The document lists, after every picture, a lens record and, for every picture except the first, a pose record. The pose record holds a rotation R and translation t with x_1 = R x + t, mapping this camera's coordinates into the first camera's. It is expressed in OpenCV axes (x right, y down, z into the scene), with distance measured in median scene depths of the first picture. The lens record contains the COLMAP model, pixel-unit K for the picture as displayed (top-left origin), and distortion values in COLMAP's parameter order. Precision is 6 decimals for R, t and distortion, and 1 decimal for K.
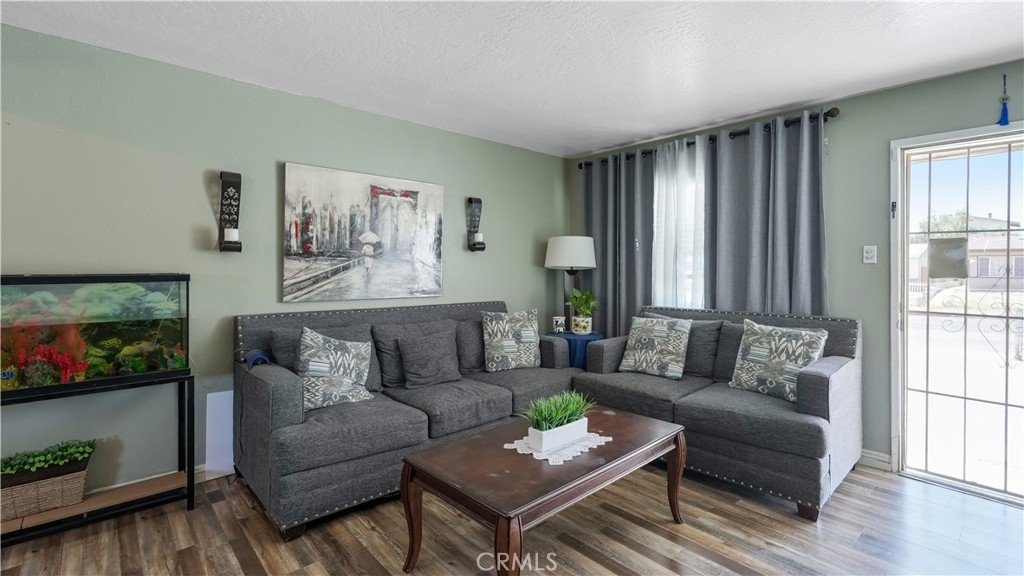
lens RADIAL K [[473.4, 0, 511.7], [0, 473.4, 276.7], [0, 0, 1]] dist [0.001906, 0.001077]
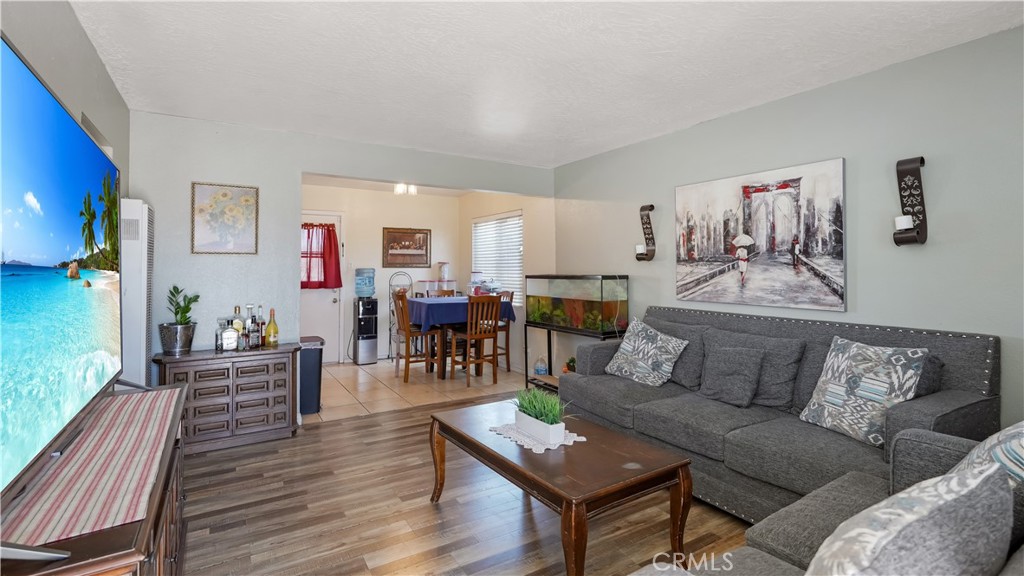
lens RADIAL K [[473.4, 0, 511.1], [0, 473.4, 287.7], [0, 0, 1]] dist [0.001906, 0.001077]
pose [[-0.167476, 0.046650, -0.984772, 0.743898], [-0.000284, 0.998878, 0.047366, -0.032602], [0.985876, 0.008212, -0.167275, 0.700759]]
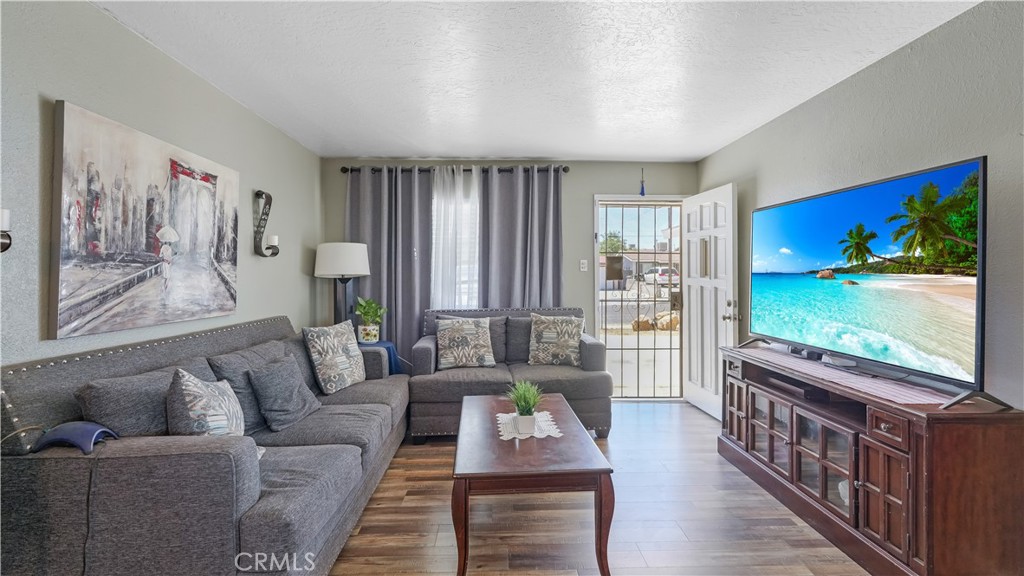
lens RADIAL K [[473.4, 0, 514.9], [0, 473.4, 279.7], [0, 0, 1]] dist [0.001906, 0.001077]
pose [[0.634099, -0.015160, 0.773103, -0.519435], [0.021233, 0.999772, 0.002190, -0.007469], [-0.772960, 0.015026, 0.634277, 0.172961]]
